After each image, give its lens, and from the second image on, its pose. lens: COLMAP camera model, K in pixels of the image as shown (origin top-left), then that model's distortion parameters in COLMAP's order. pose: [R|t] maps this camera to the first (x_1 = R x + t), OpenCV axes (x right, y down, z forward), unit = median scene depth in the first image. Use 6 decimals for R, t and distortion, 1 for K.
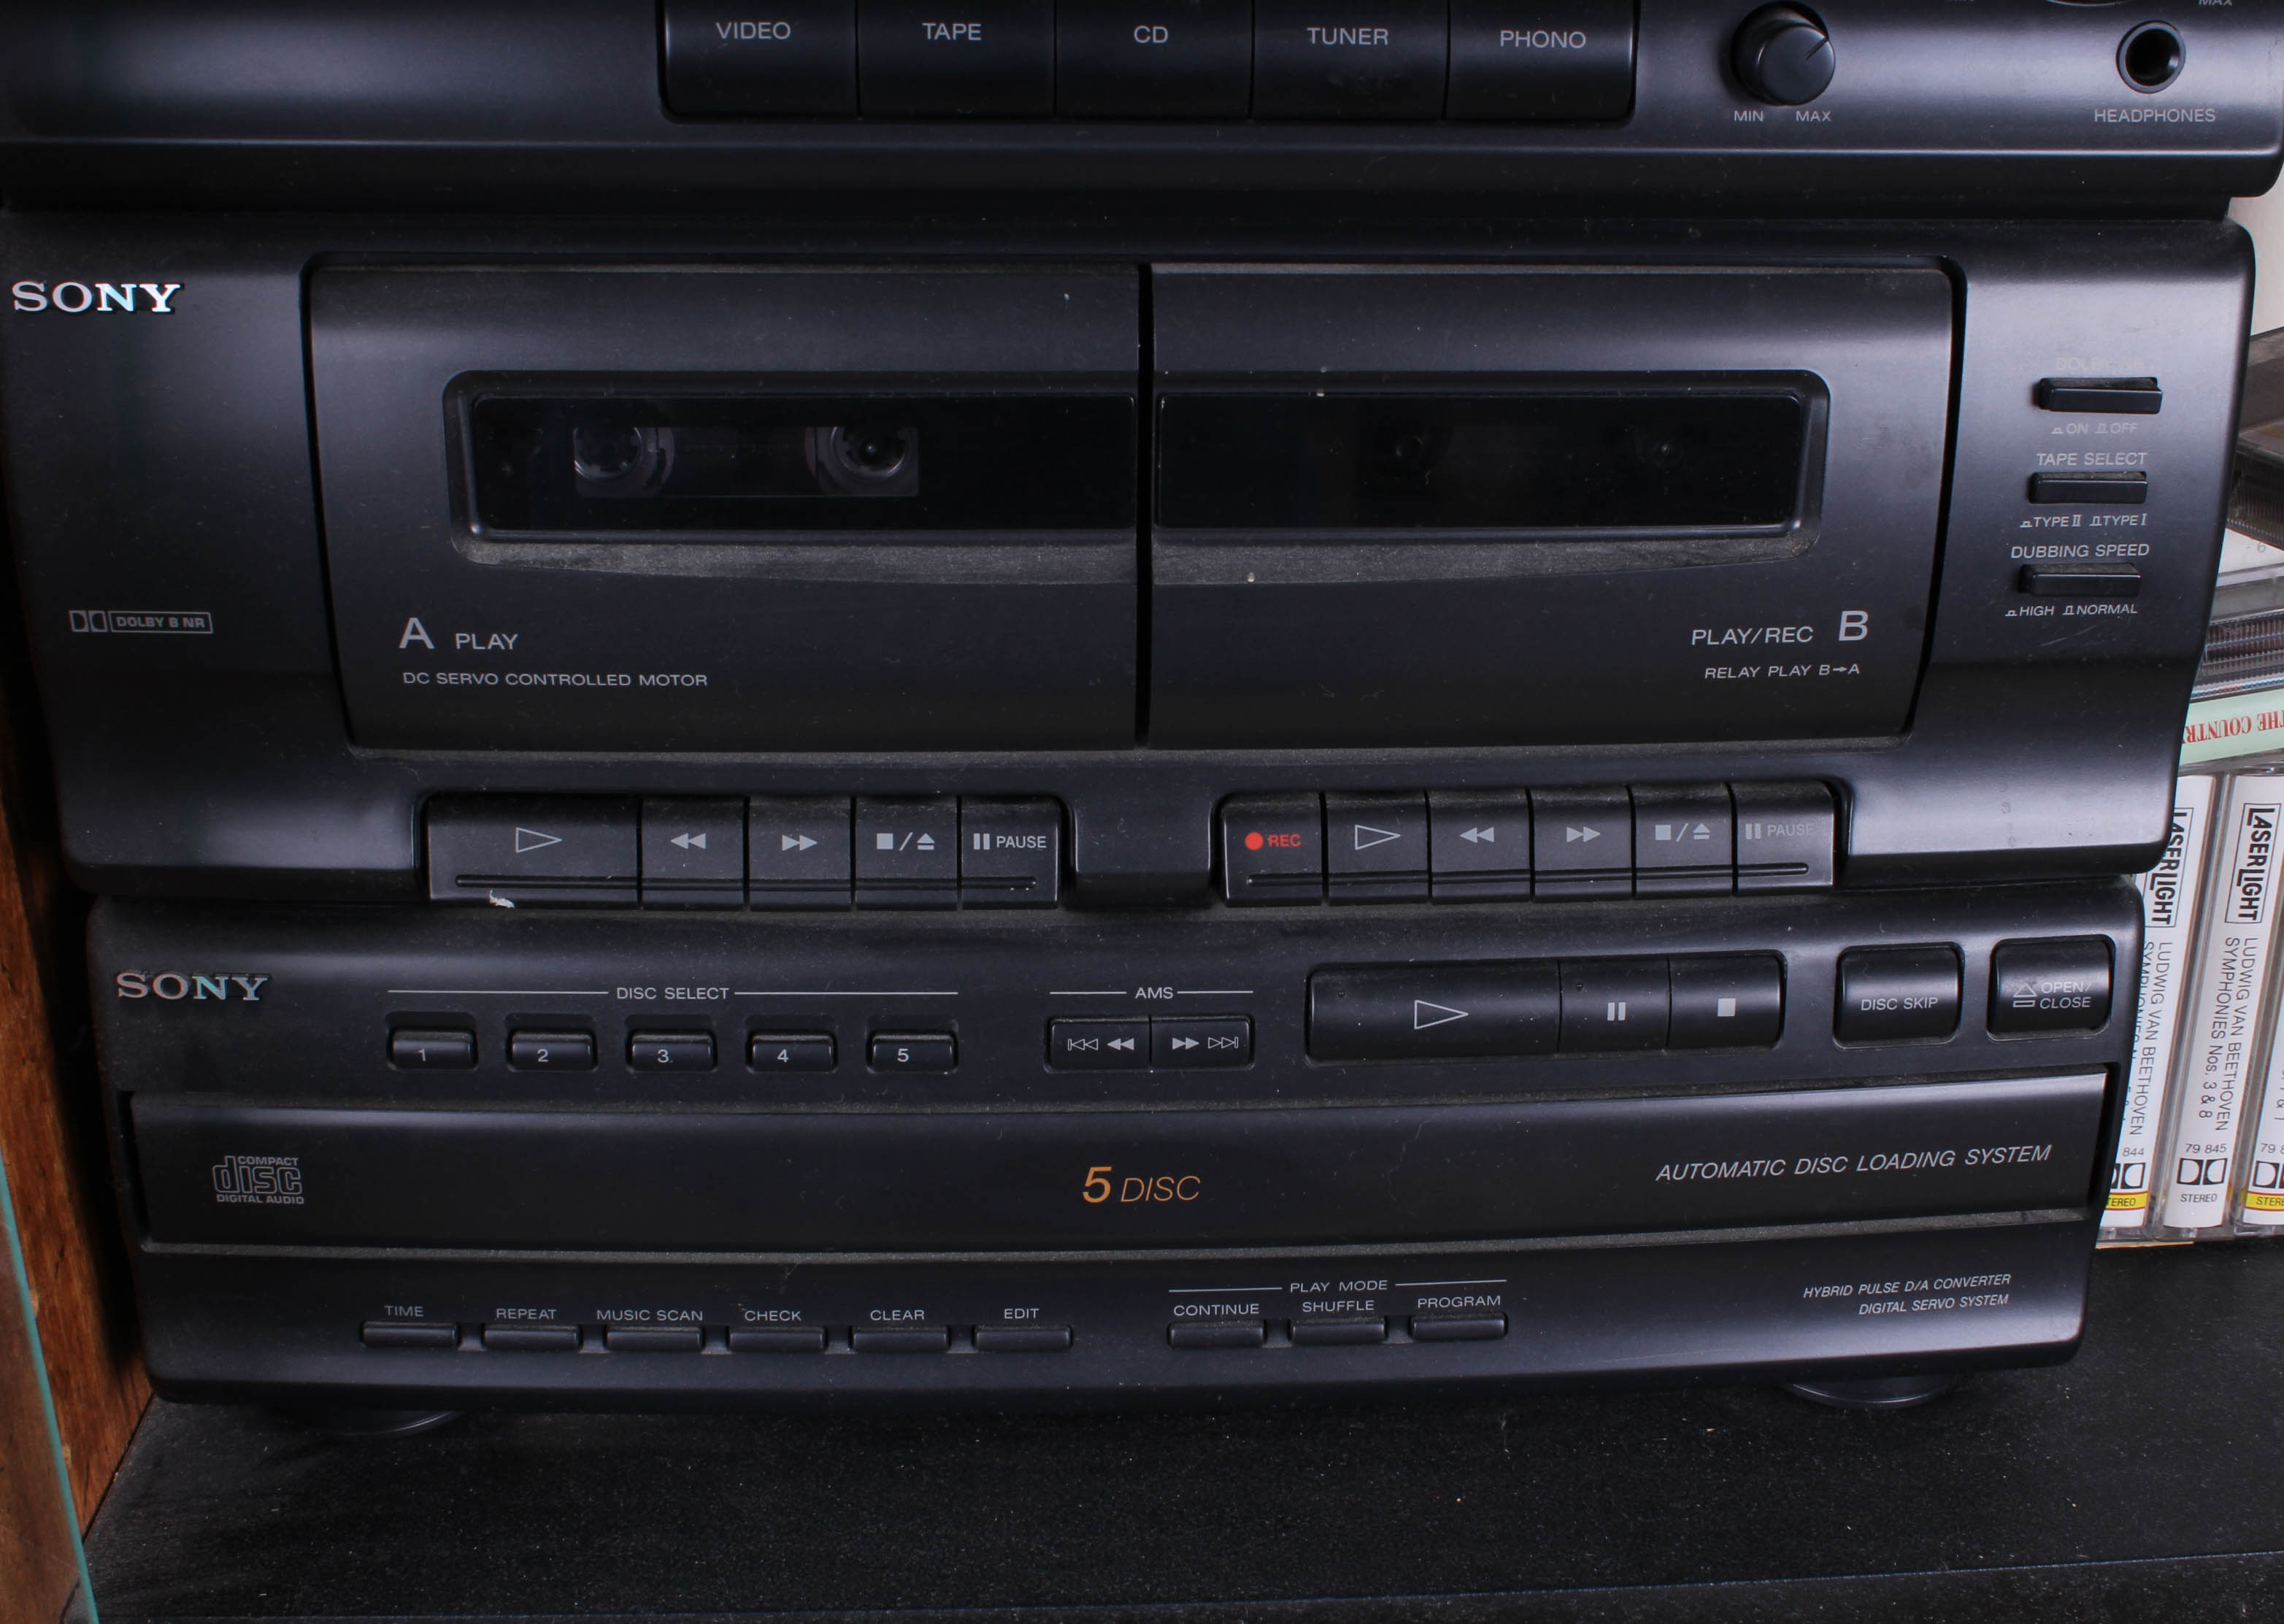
lens RADIAL K [[2772.7, 0, 1191.1], [0, 2772.7, 808.6], [0, 0, 1]] dist [-0.082416, 0.000000]
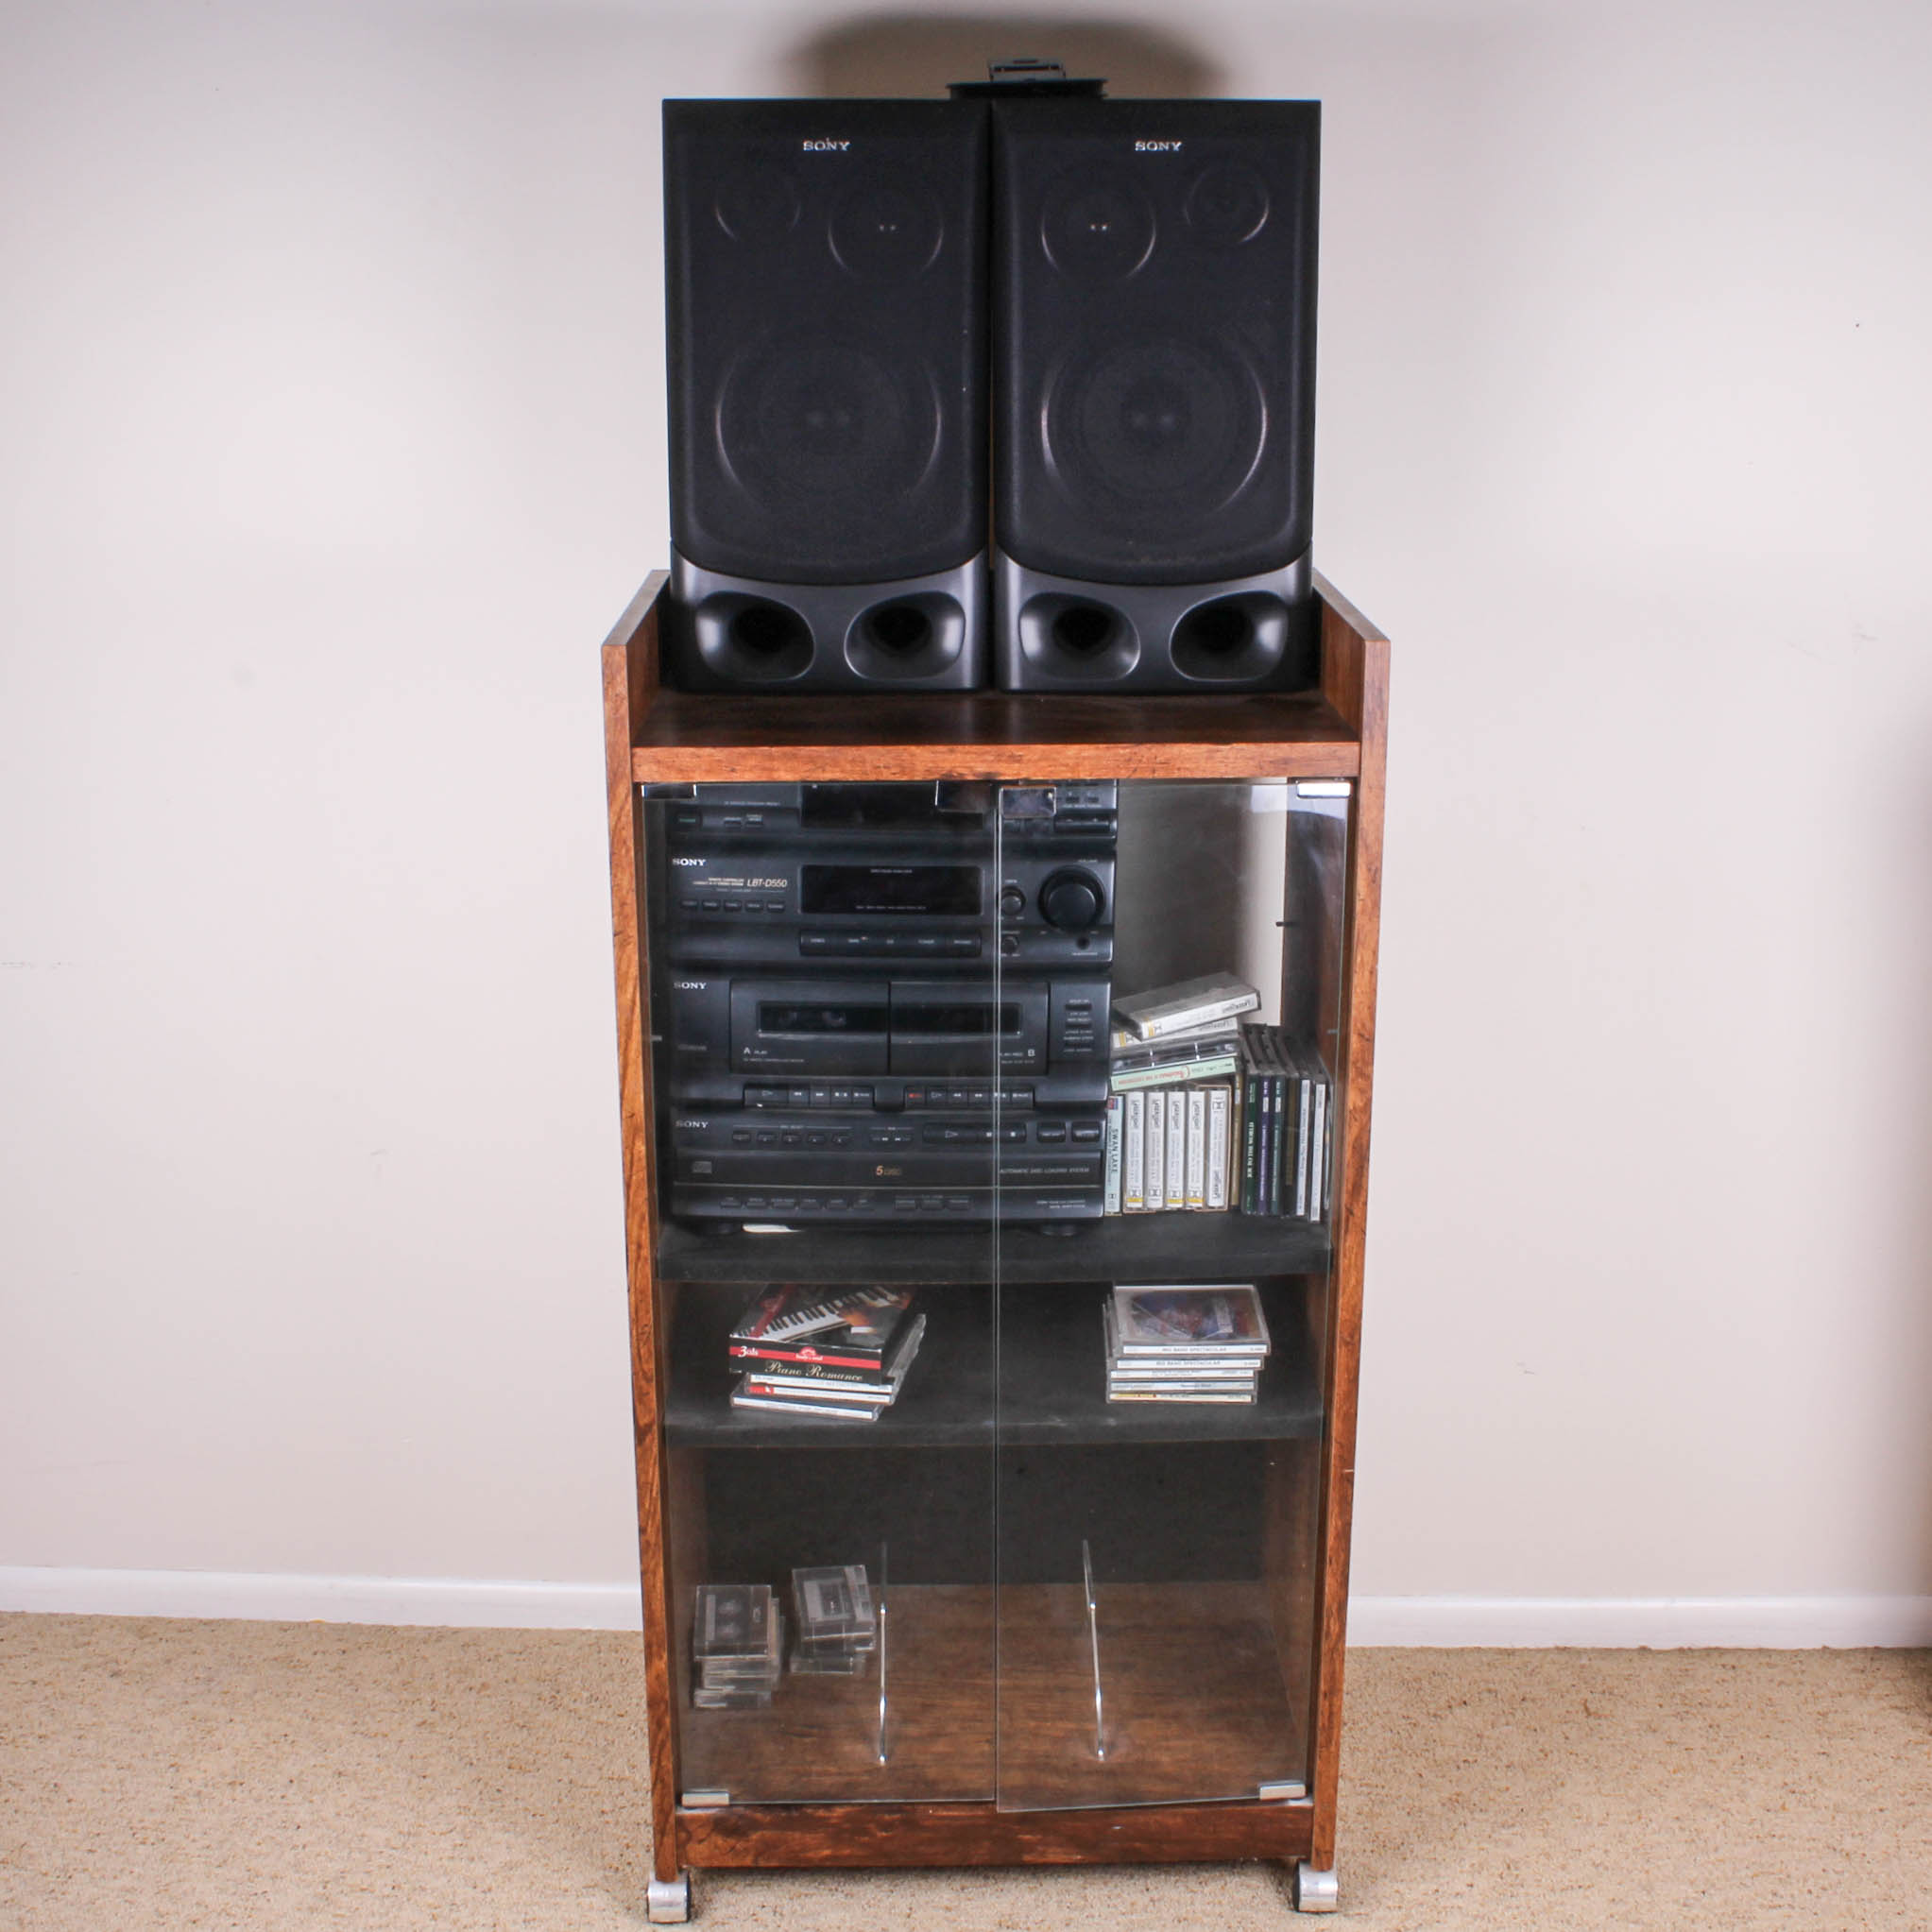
lens RADIAL K [[3033.9, 0, 980.2], [0, 3033.9, 957.1], [0, 0, 1]] dist [-0.128810, 0.000000]
pose [[0.999393, 0.009555, -0.033494, 0.320640], [-0.013873, 0.991268, -0.131134, 0.469683], [0.031948, 0.131519, 0.990799, -4.341439]]
